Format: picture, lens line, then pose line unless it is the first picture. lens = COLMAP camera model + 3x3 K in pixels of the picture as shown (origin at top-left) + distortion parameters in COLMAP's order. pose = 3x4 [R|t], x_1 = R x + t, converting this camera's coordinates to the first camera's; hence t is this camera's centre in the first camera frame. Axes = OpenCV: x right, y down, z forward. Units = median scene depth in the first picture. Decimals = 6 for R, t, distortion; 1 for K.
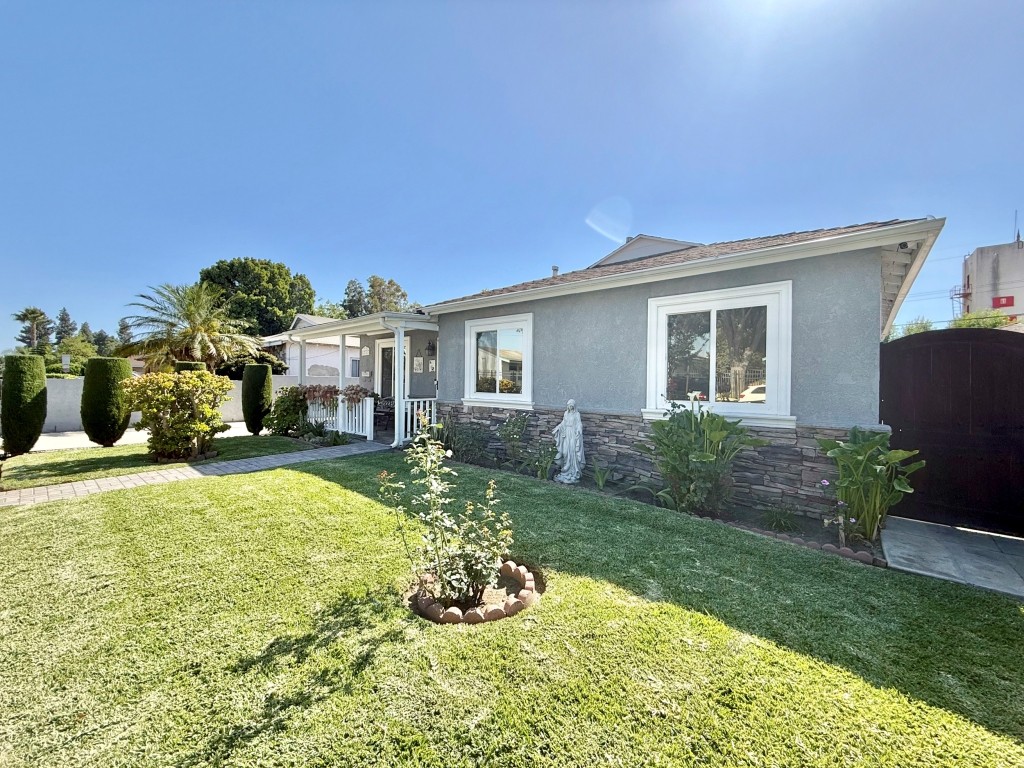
lens RADIAL K [[408.7, 0, 512.0], [0, 408.7, 384.0], [0, 0, 1]] dist [-0.000993, -0.000128]
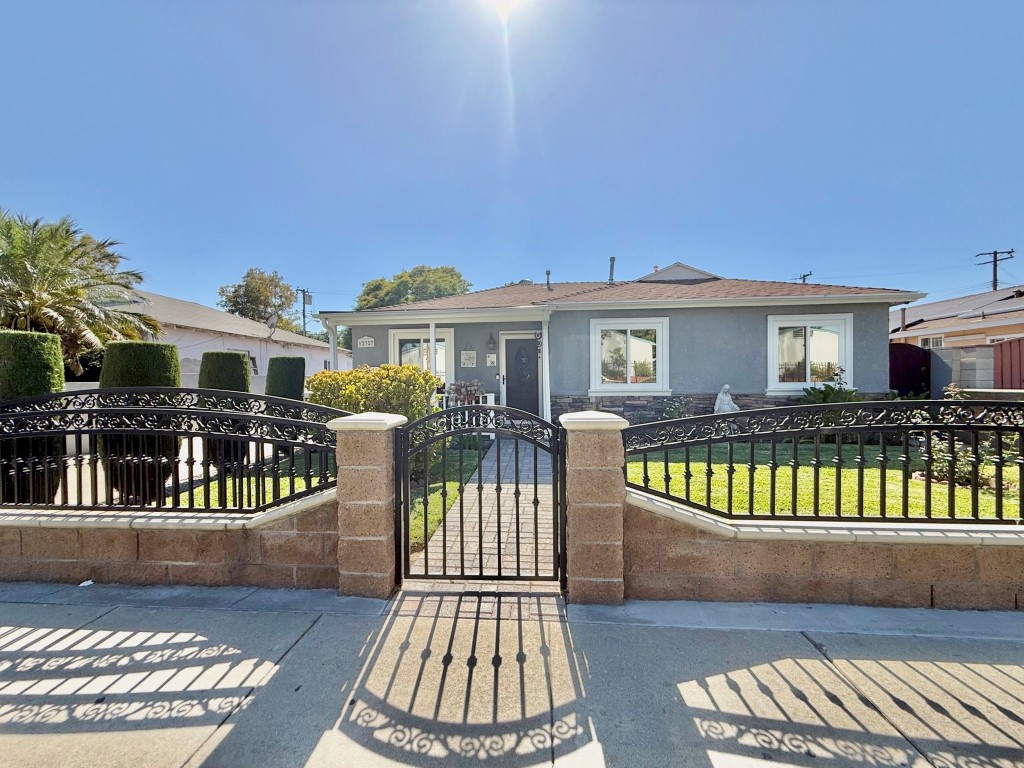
lens RADIAL K [[376.9, 0, 512.0], [0, 376.9, 384.0], [0, 0, 1]] dist [0.000771, 0.000026]
pose [[0.808510, -0.043462, 0.586876, -0.893467], [0.026610, 0.998949, 0.037320, -0.024320], [-0.587881, -0.014556, 0.808816, 0.307365]]
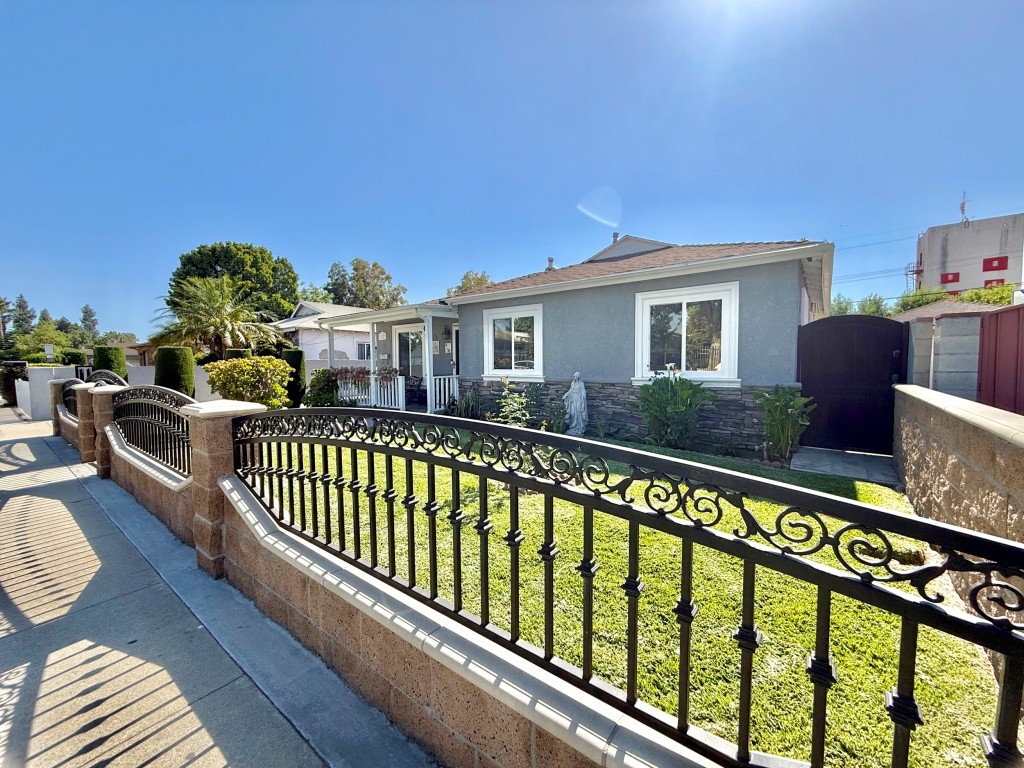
lens RADIAL K [[408.7, 0, 512.0], [0, 408.7, 384.0], [0, 0, 1]] dist [-0.000993, -0.000128]
pose [[0.998660, -0.024599, 0.045521, -0.091157], [0.022354, 0.998540, 0.049172, 0.005337], [-0.046664, -0.048088, 0.997752, -0.212980]]
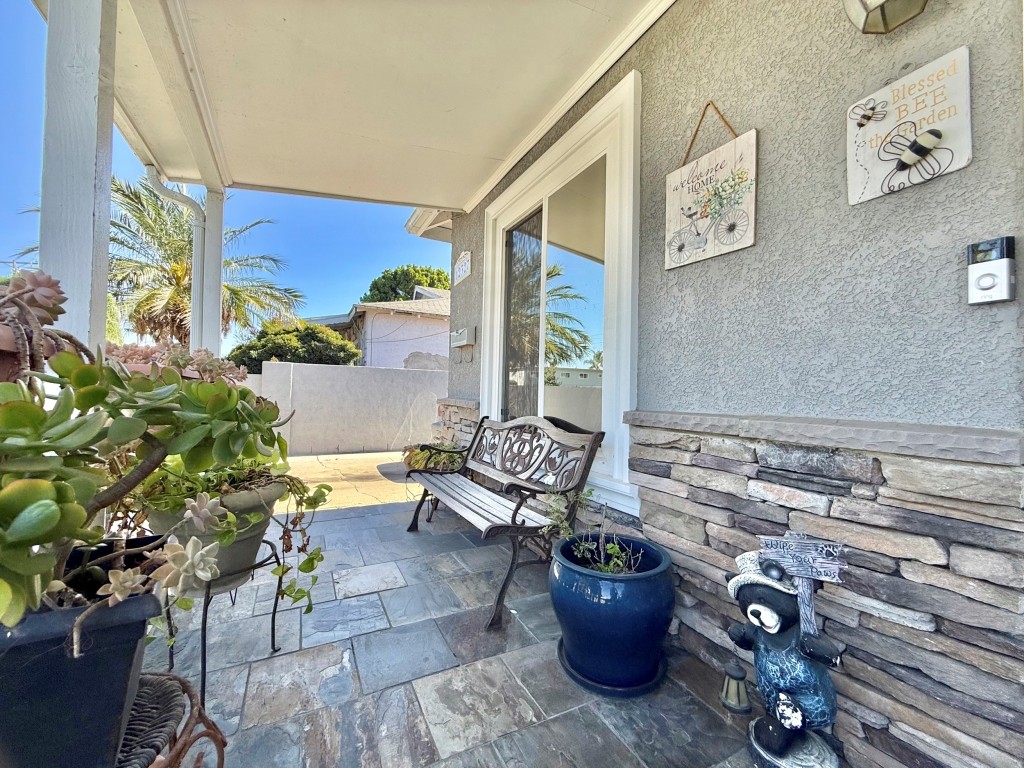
lens RADIAL K [[408.7, 0, 512.0], [0, 408.7, 384.0], [0, 0, 1]] dist [-0.000993, -0.000128]
pose [[0.927252, -0.005163, -0.374403, -0.321153], [-0.007806, 0.999421, -0.033116, 0.030129], [0.374358, 0.033629, 0.926674, 1.129616]]
